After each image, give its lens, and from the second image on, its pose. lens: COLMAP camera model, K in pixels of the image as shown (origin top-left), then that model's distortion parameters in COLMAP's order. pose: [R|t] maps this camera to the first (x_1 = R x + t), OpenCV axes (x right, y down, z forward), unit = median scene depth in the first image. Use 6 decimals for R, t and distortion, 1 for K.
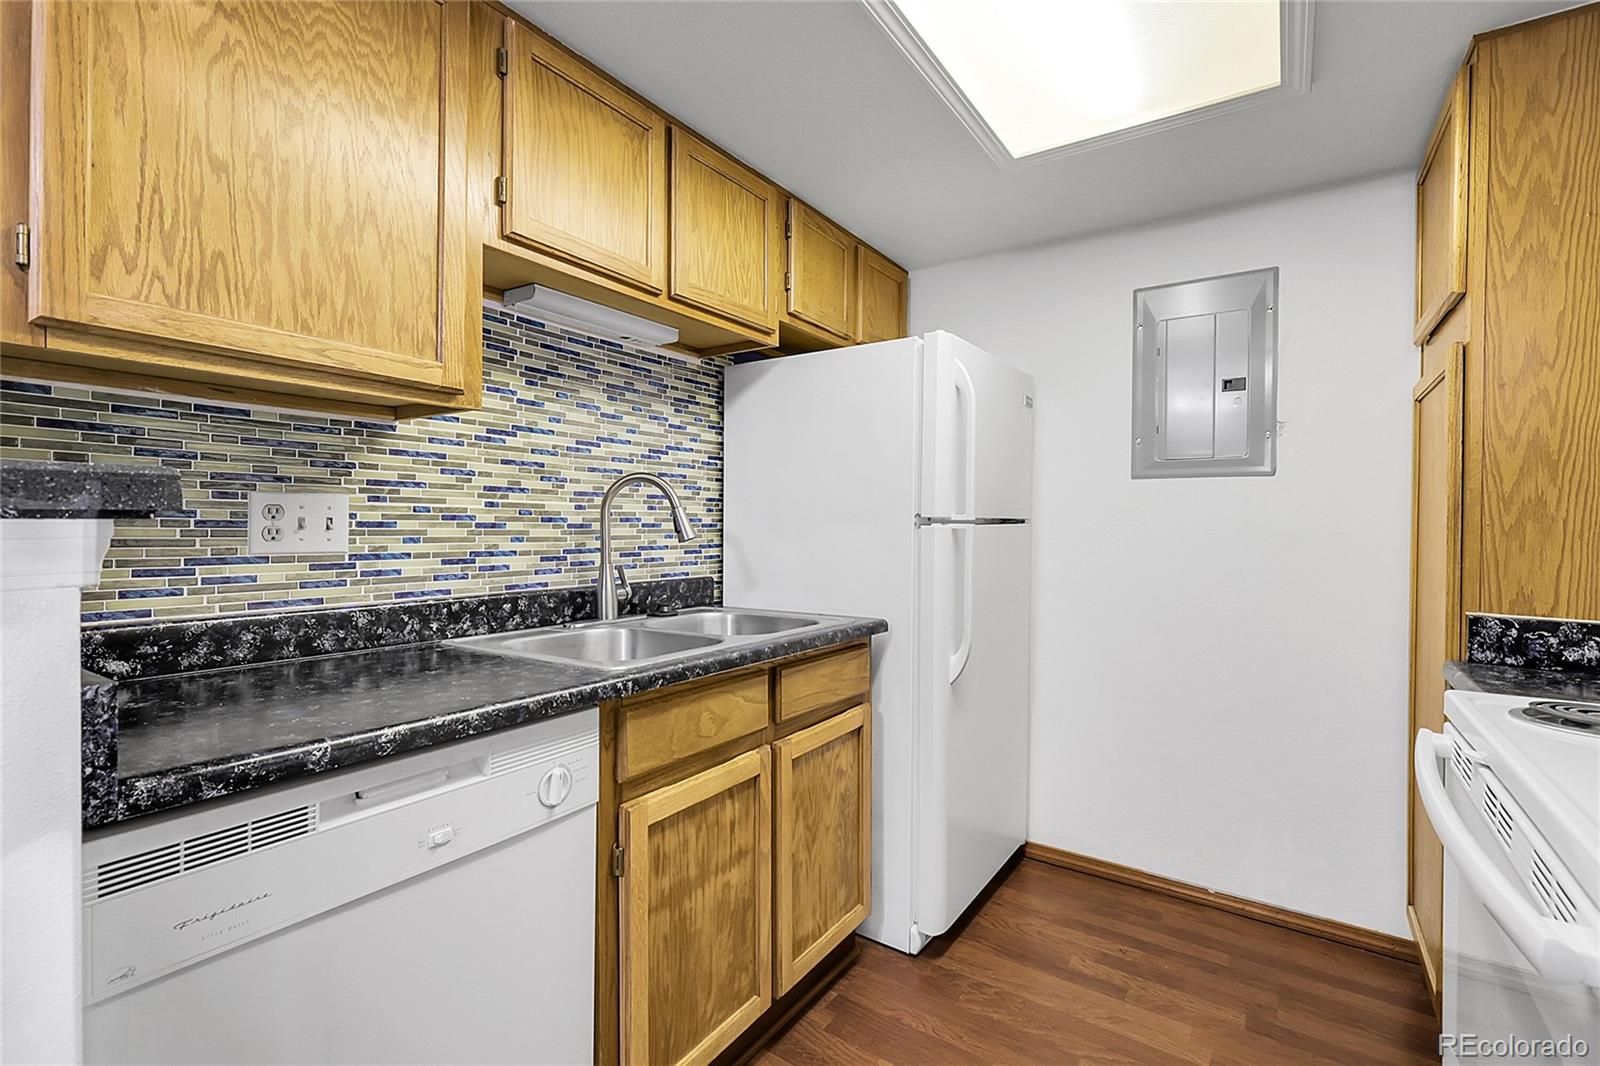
lens RADIAL K [[720.3, 0, 801.7], [0, 720.3, 530.3], [0, 0, 1]] dist [-0.001916, 0.000393]
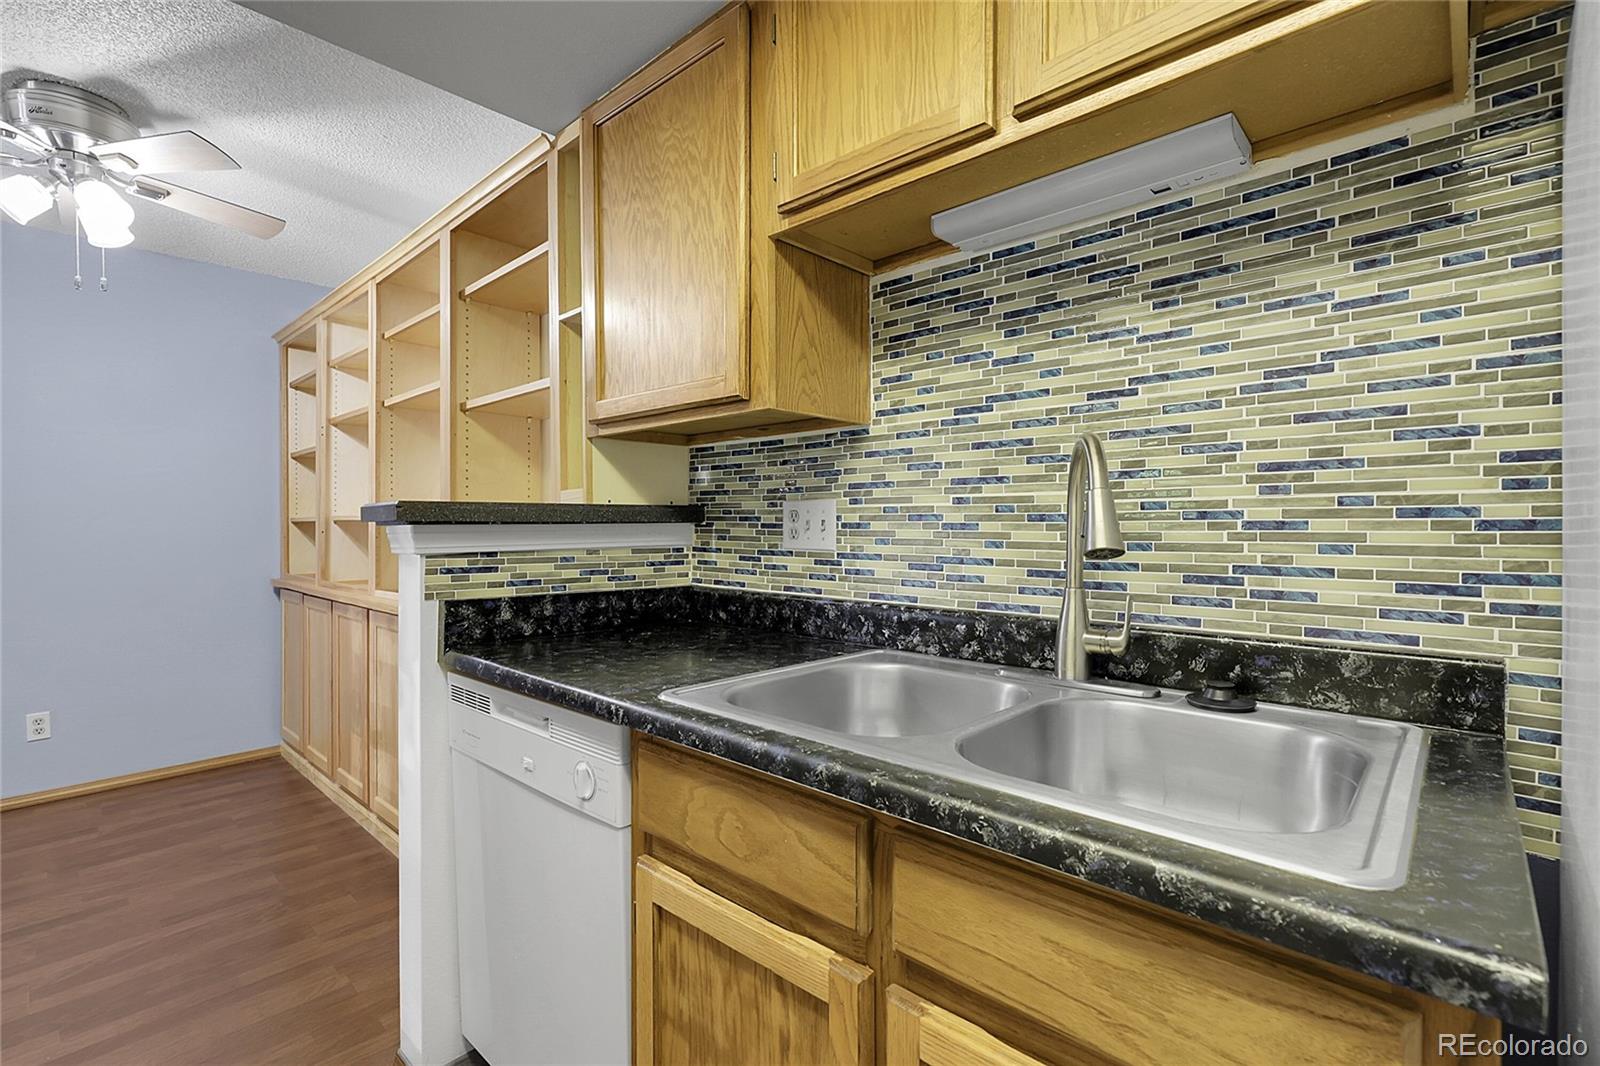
lens RADIAL K [[720.3, 0, 801.1], [0, 720.3, 530.5], [0, 0, 1]] dist [-0.001916, 0.000393]
pose [[-0.142262, 0.003763, -0.989822, 0.436933], [-0.004925, 0.999978, 0.004510, -0.005119], [0.989817, 0.005517, -0.142240, 1.008702]]
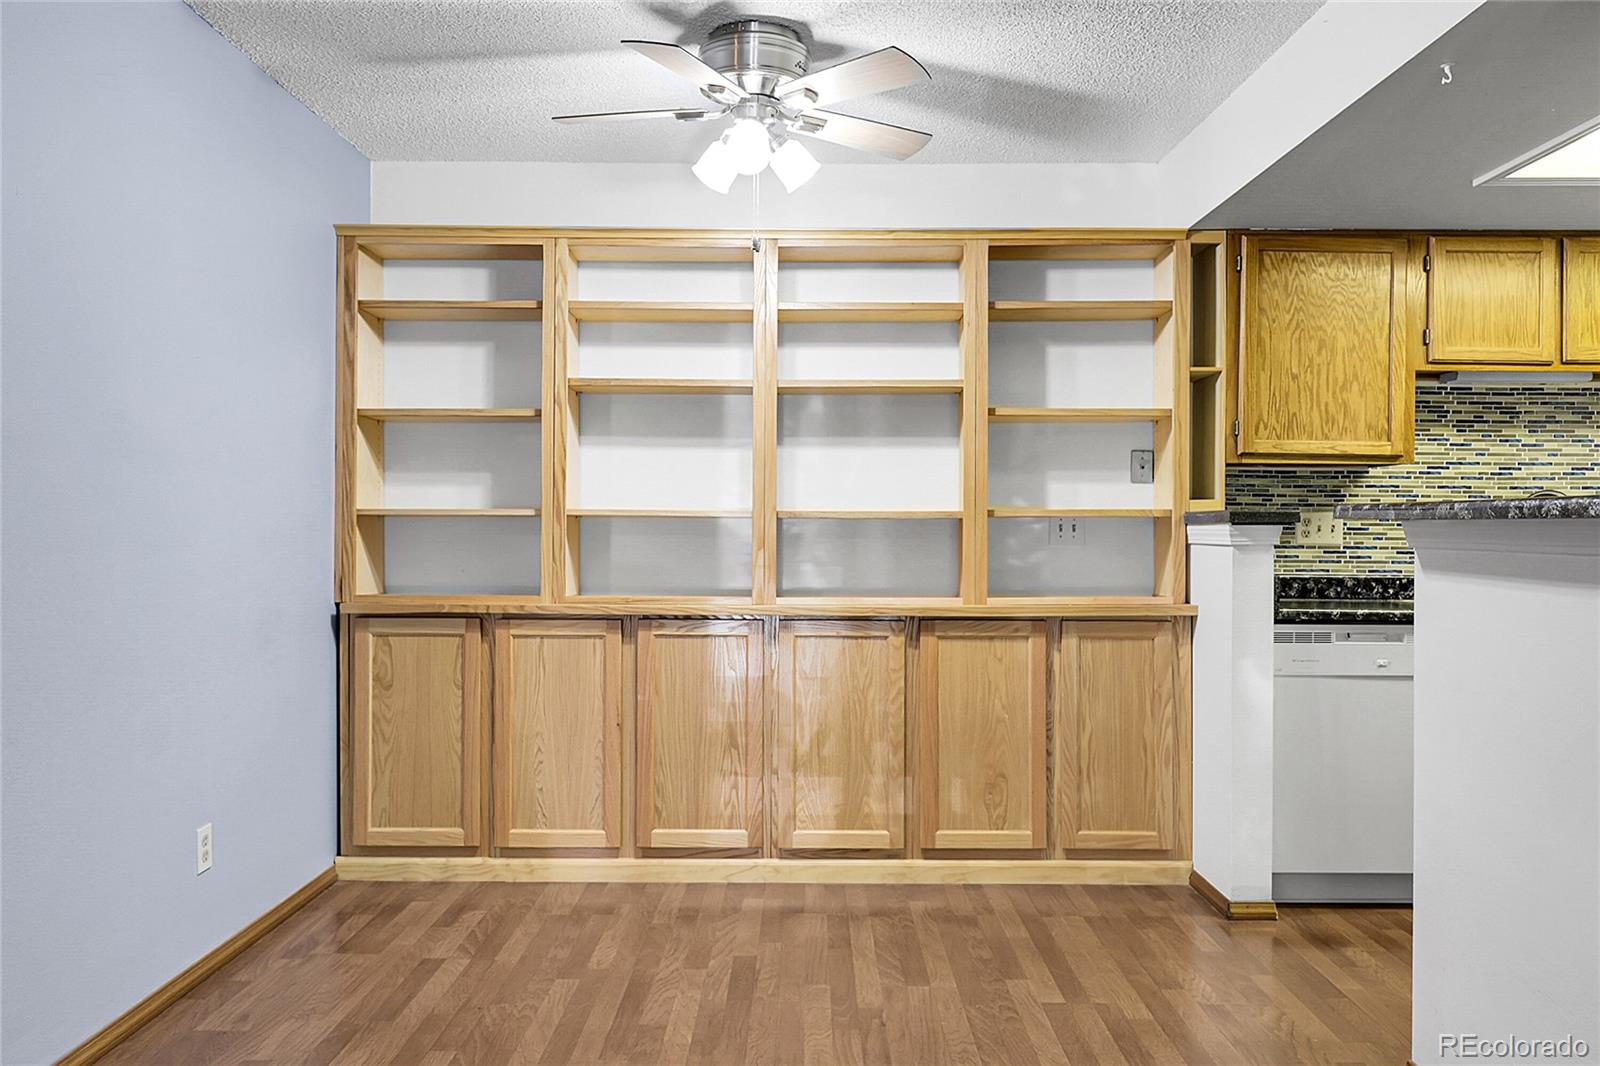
lens RADIAL K [[1203.6, 0, 800.5], [0, 1203.6, 532.1], [0, 0, 1]] dist [0.007243, -0.004007]
pose [[0.564751, -0.002640, -0.825257, 0.978527], [-0.009597, 0.999906, -0.009767, 0.037887], [0.825206, 0.013436, 0.564673, -1.632698]]
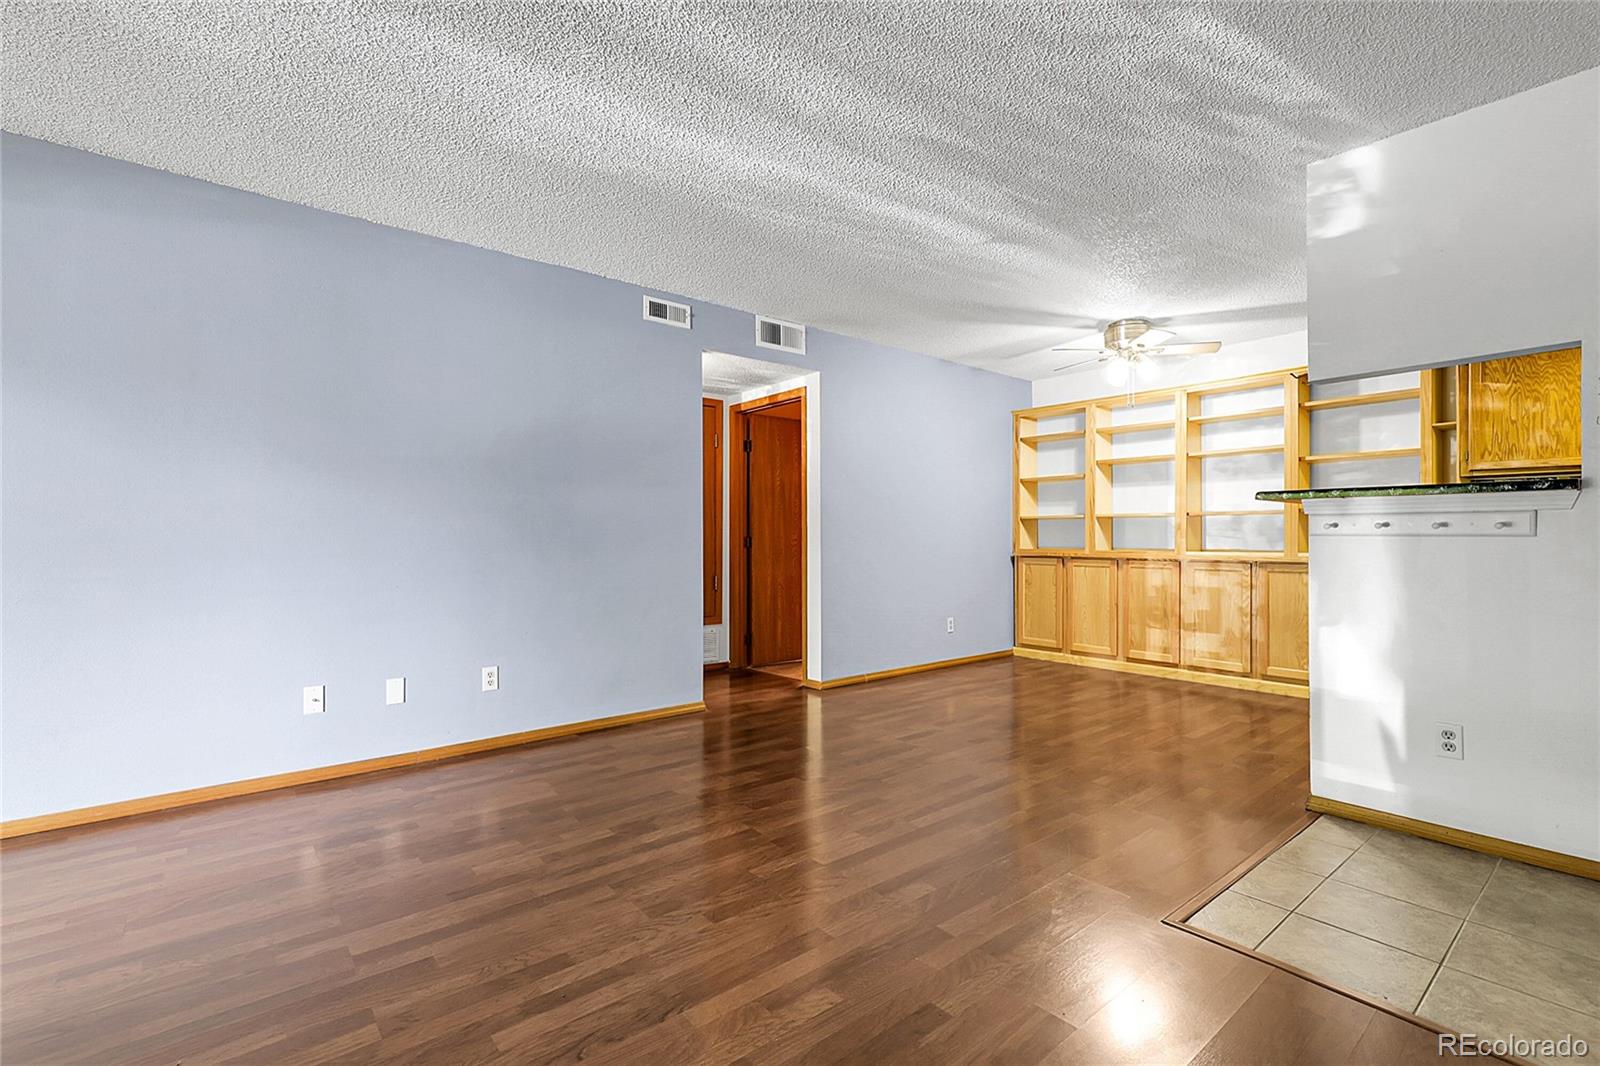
lens RADIAL K [[720.3, 0, 797.5], [0, 720.3, 532.0], [0, 0, 1]] dist [-0.001916, 0.000393]
pose [[-0.275945, -0.014053, -0.961071, 2.559790], [-0.014068, 0.999845, -0.010581, 0.121611], [0.961070, 0.010601, -0.276100, -1.057306]]
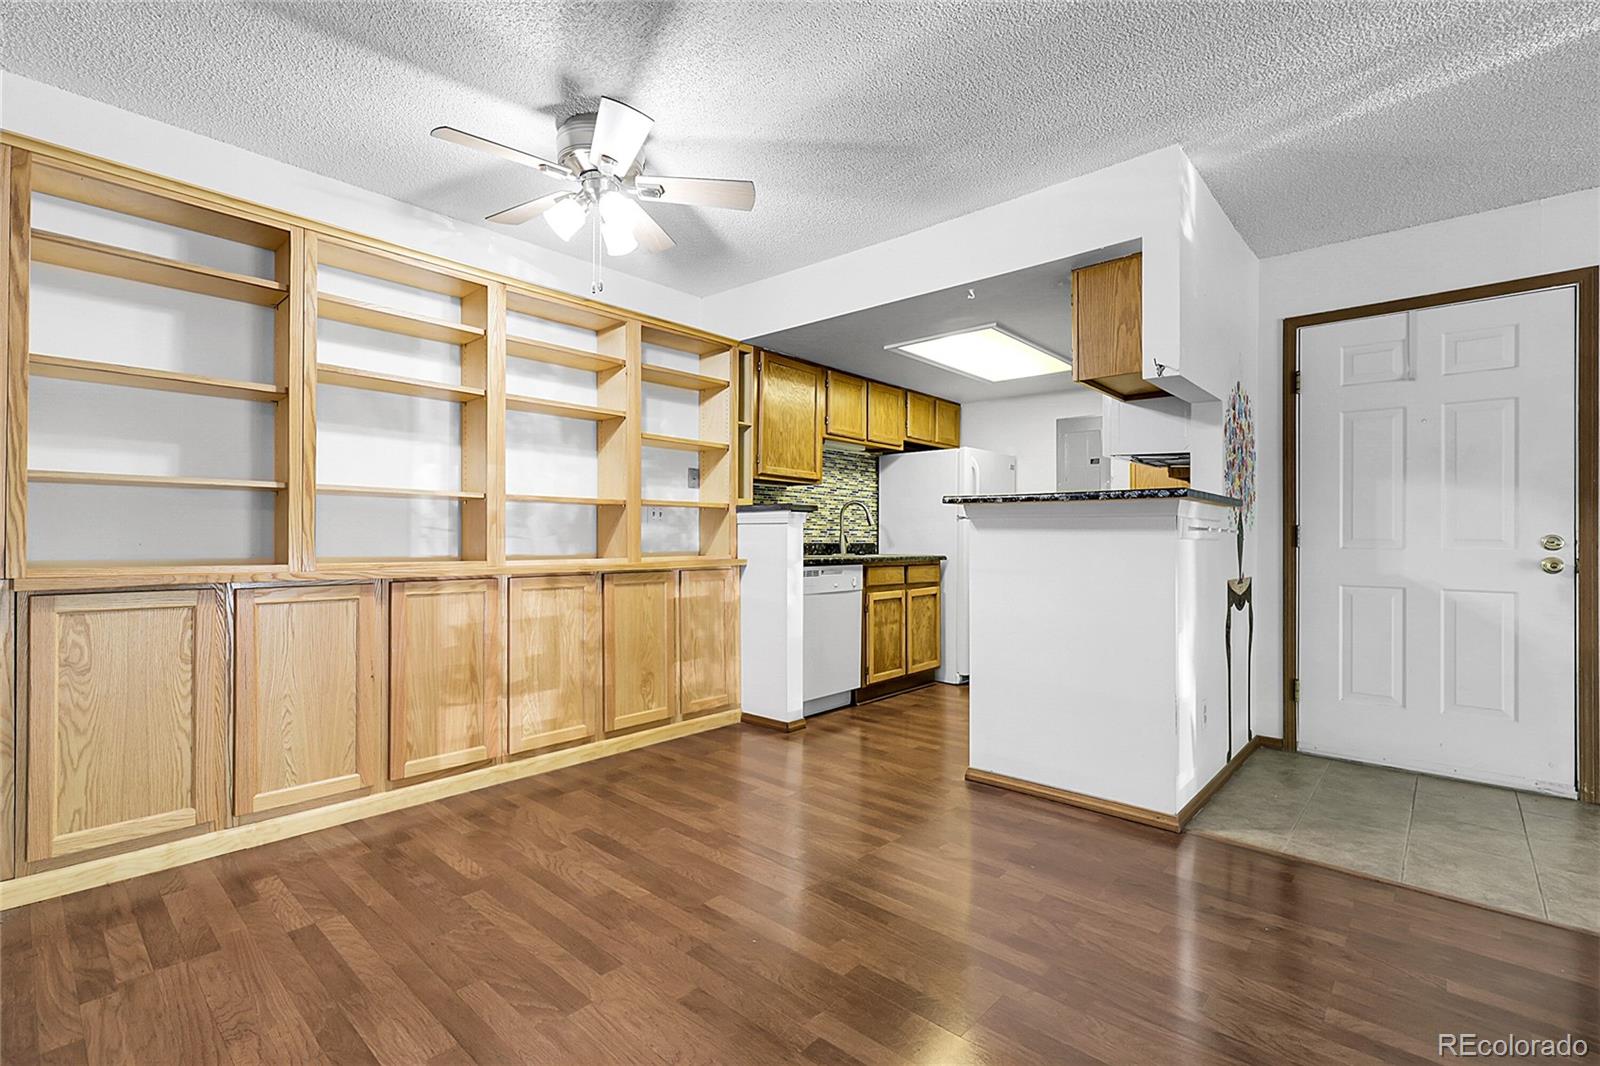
lens RADIAL K [[720.3, 0, 802.5], [0, 720.3, 532.1], [0, 0, 1]] dist [-0.001916, 0.000393]
pose [[0.992109, -0.003471, -0.125327, -0.090261], [0.000870, 0.999783, -0.020802, 0.114678], [0.125372, 0.020529, 0.991897, -2.081093]]
